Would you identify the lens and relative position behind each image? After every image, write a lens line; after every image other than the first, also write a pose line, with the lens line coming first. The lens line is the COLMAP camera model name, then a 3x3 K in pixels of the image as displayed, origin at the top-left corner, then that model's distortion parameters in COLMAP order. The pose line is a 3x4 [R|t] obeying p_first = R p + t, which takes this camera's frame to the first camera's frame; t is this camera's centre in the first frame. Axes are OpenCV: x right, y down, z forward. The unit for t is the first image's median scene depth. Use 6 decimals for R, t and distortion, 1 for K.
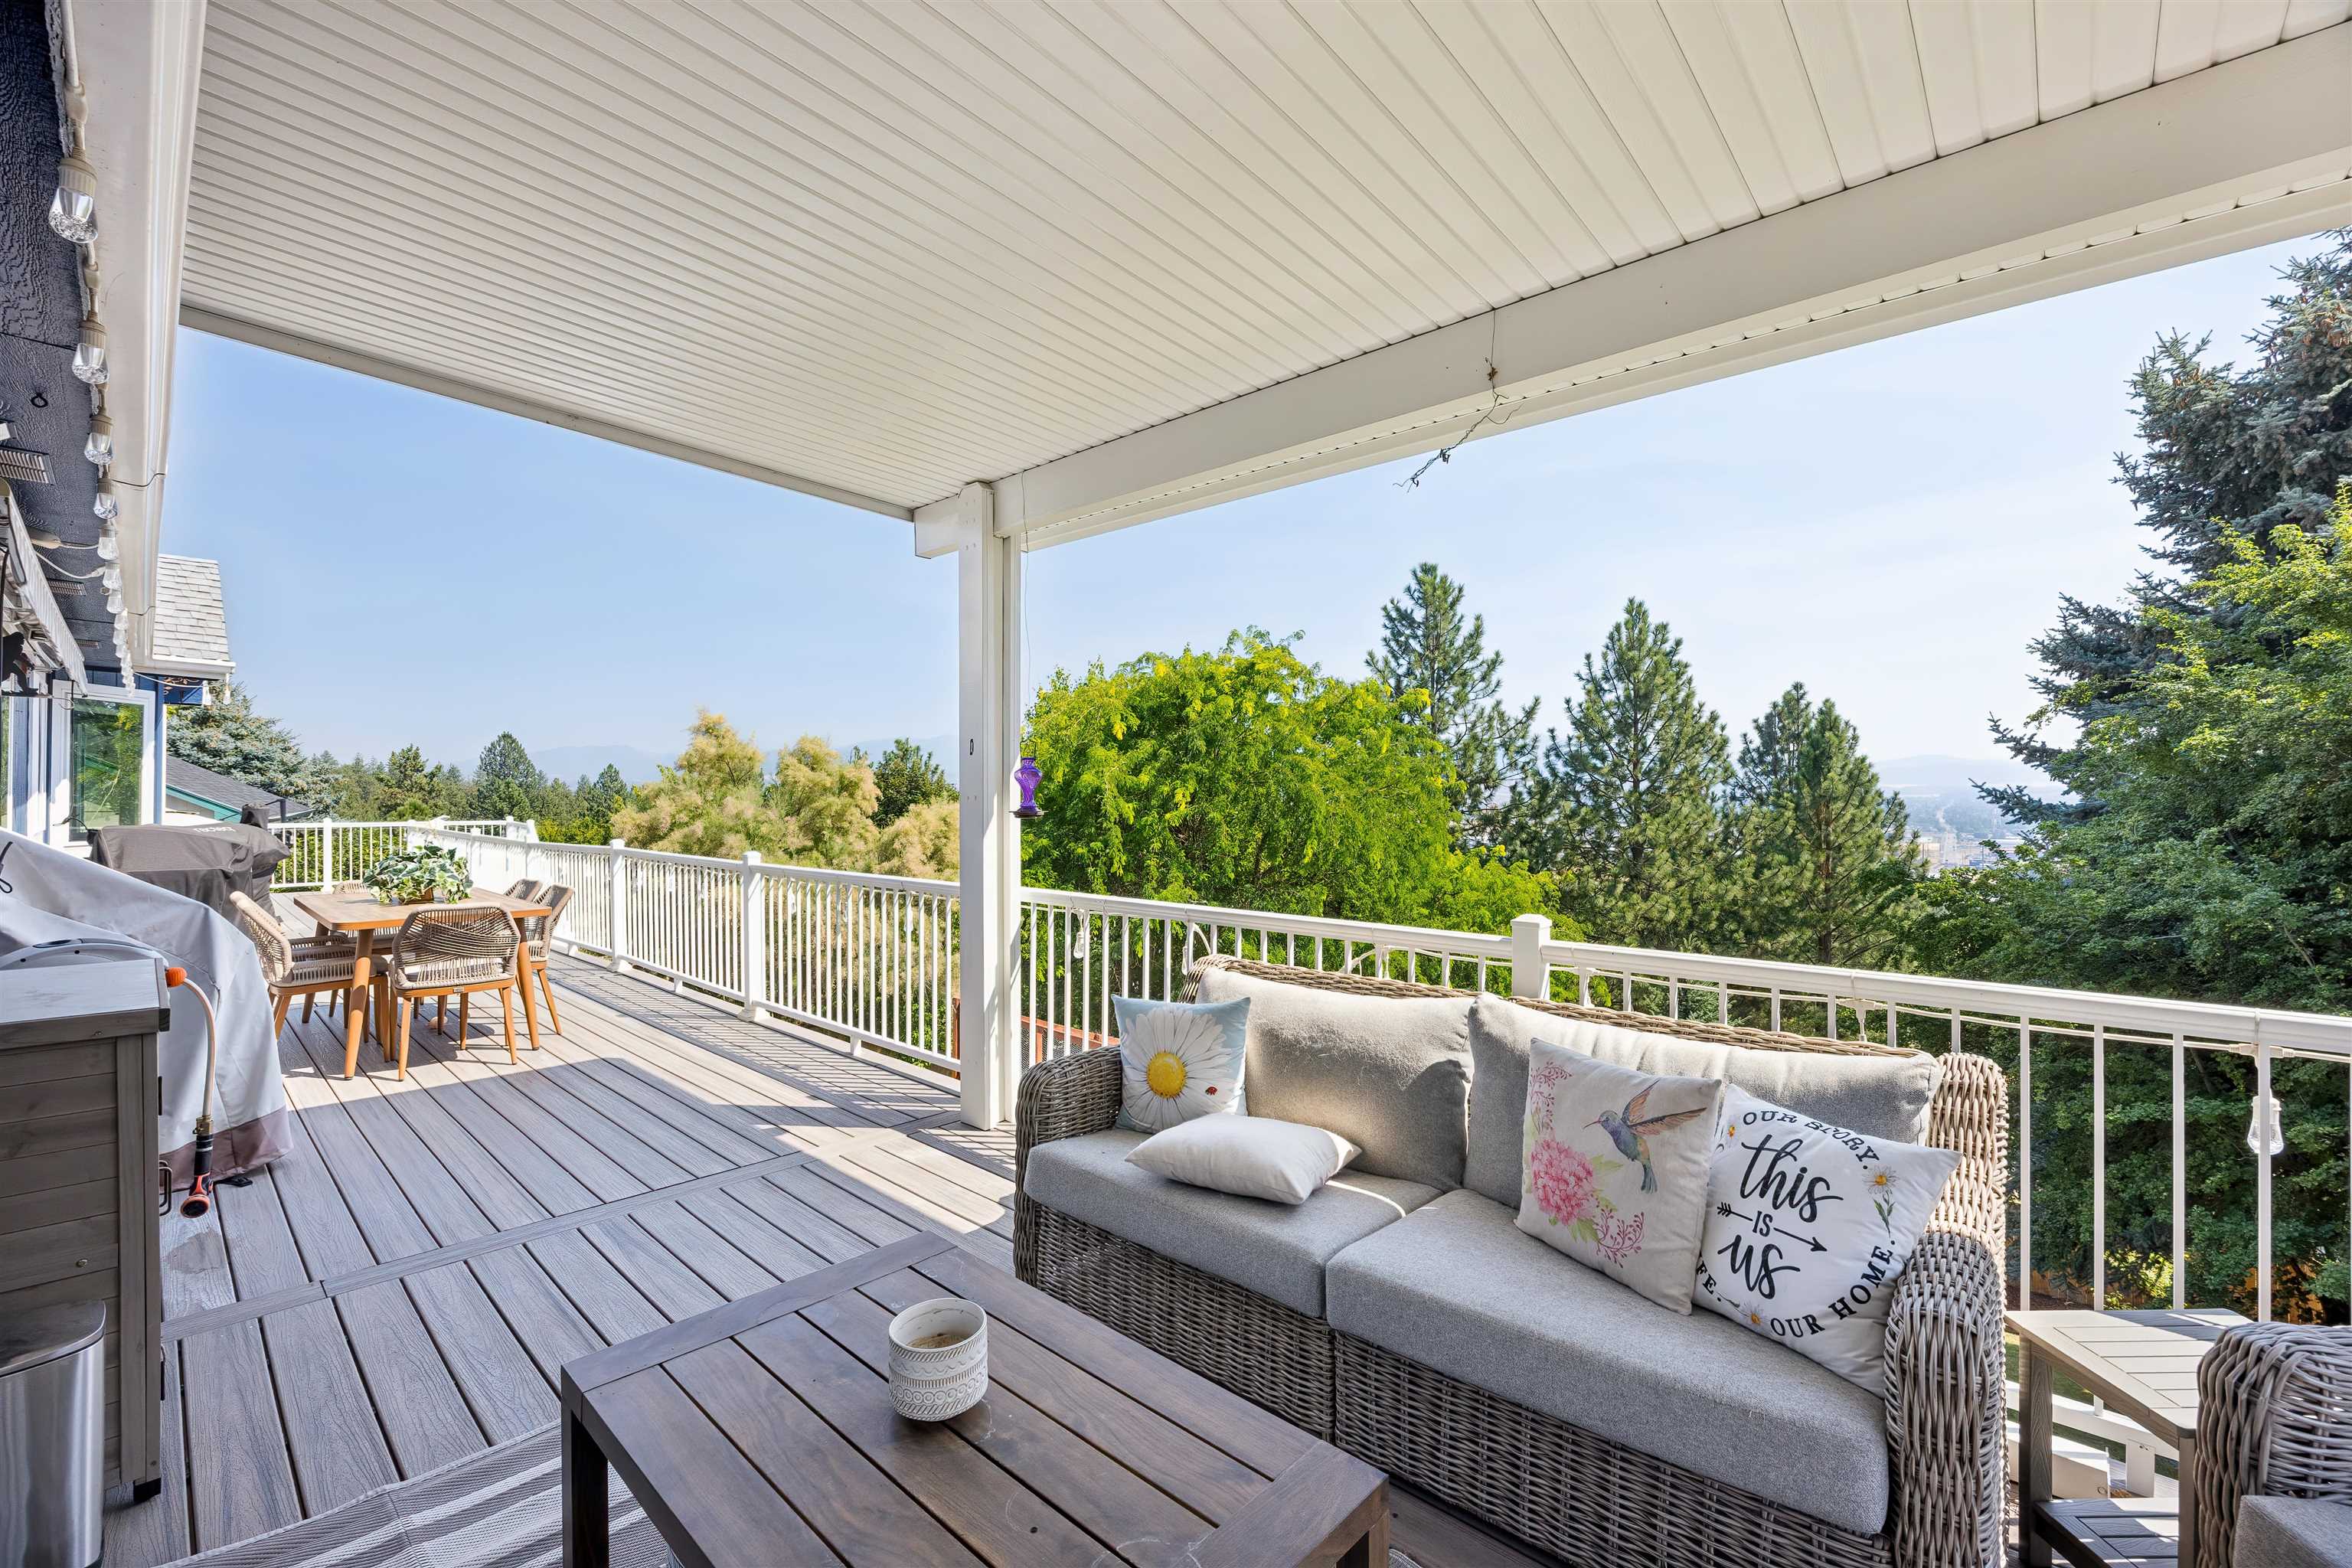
lens RADIAL K [[982.7, 0, 1167.4], [0, 982.7, 784.6], [0, 0, 1]] dist [-0.011509, 0.000173]
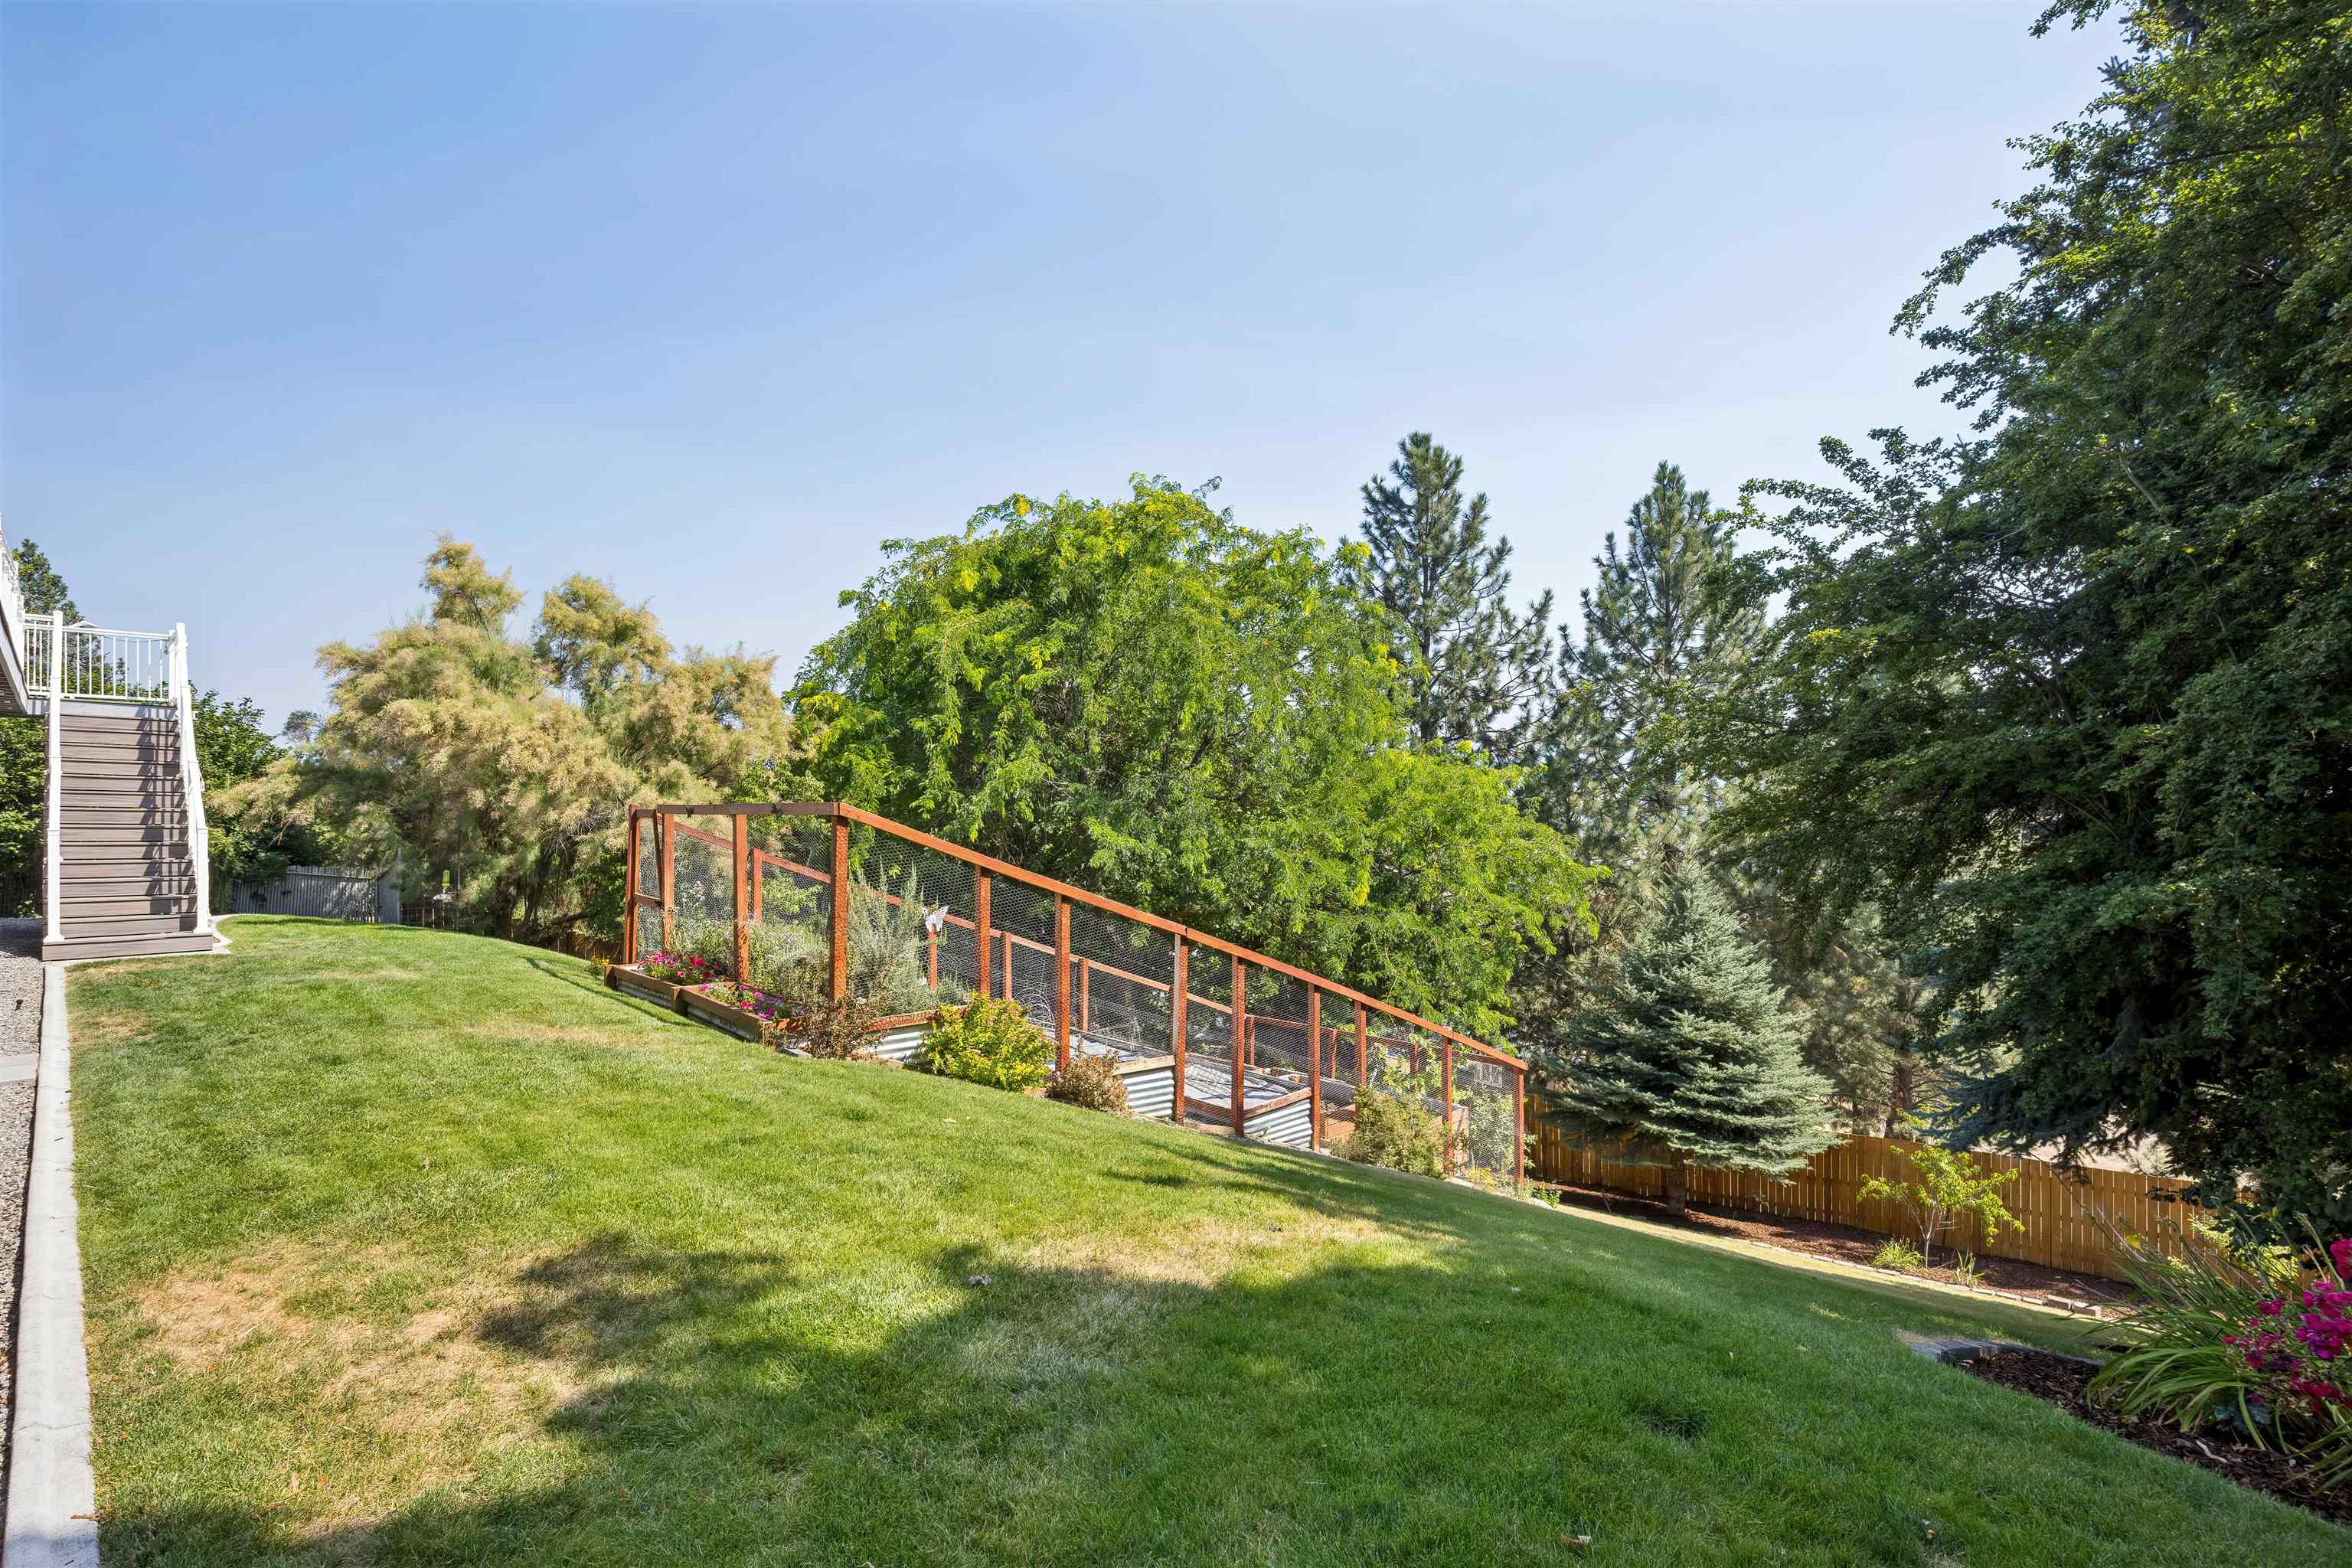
lens RADIAL K [[1168.8, 0, 1170.4], [0, 1168.8, 803.4], [0, 0, 1]] dist [-0.005483, -0.000432]
pose [[0.999037, -0.000348, -0.043875, 0.152991], [0.000487, 0.999995, 0.003162, 0.121173], [0.043874, -0.003180, 0.999032, 0.027395]]
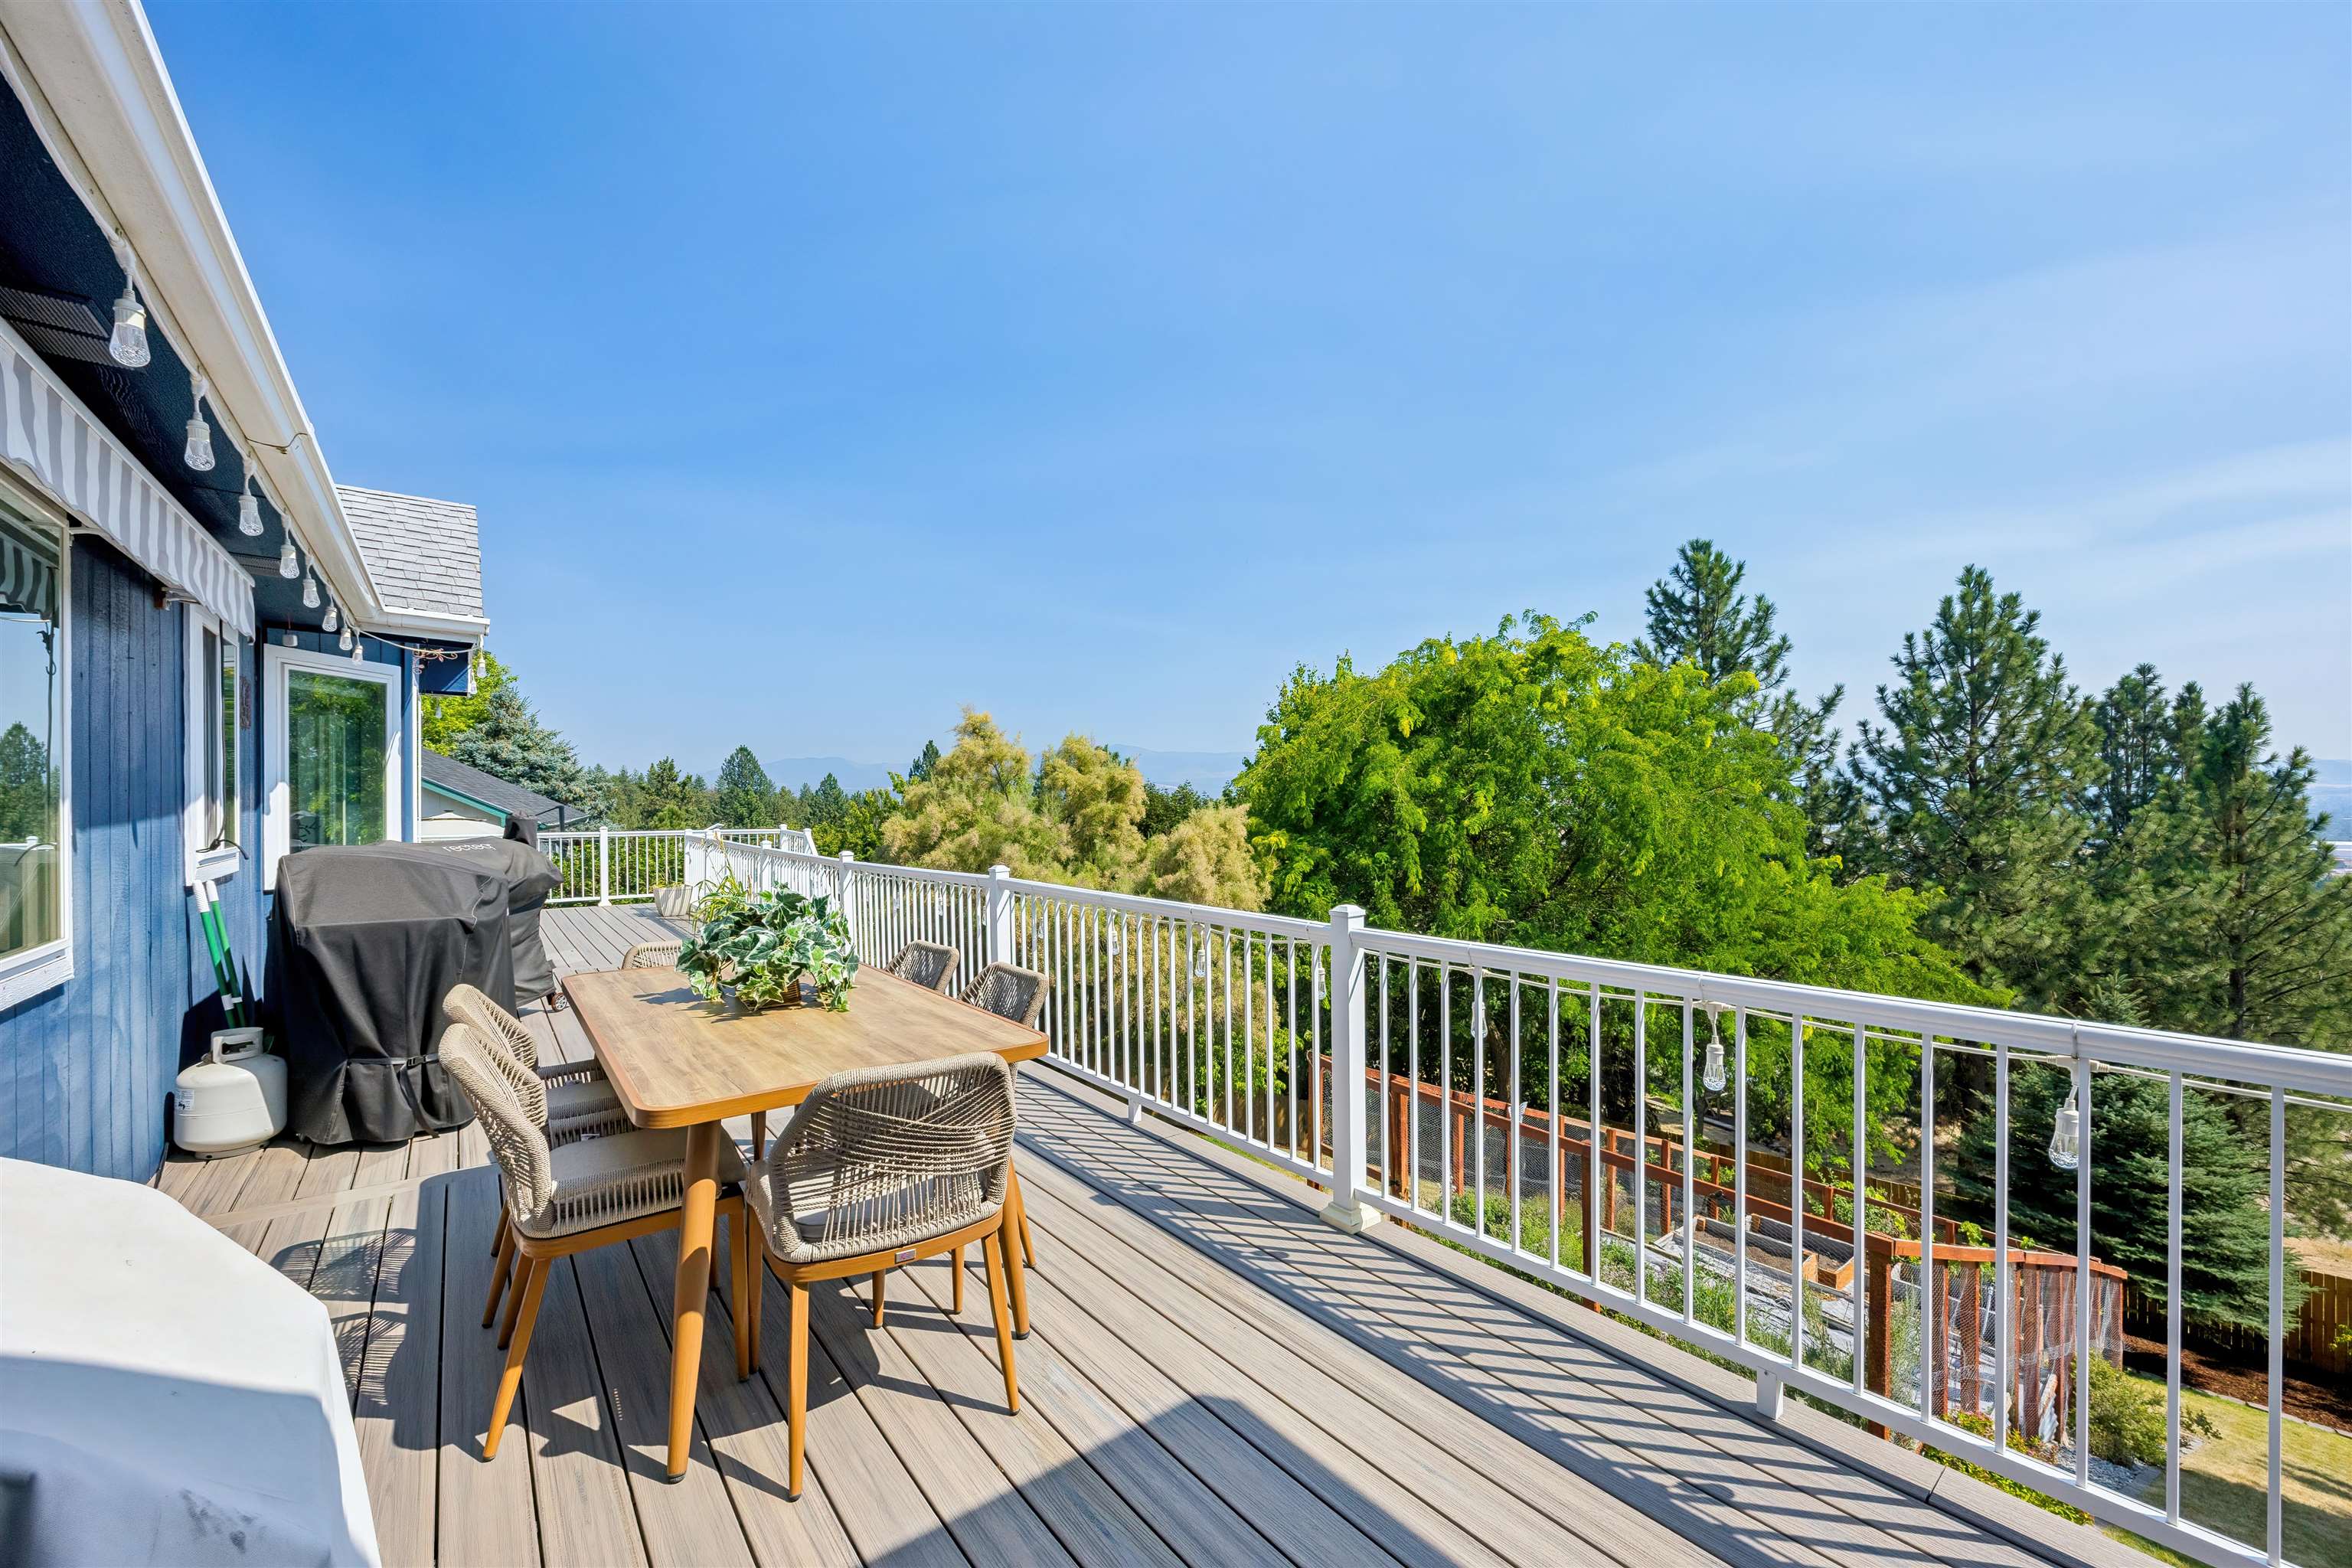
lens RADIAL K [[925.0, 0, 1178.1], [0, 925.0, 806.7], [0, 0, 1]] dist [-0.002948, 0.000271]
pose [[0.988426, -0.001961, -0.151694, -0.118632], [0.004668, 0.999836, 0.017494, 0.001745], [0.151634, -0.018000, 0.988273, 0.134994]]
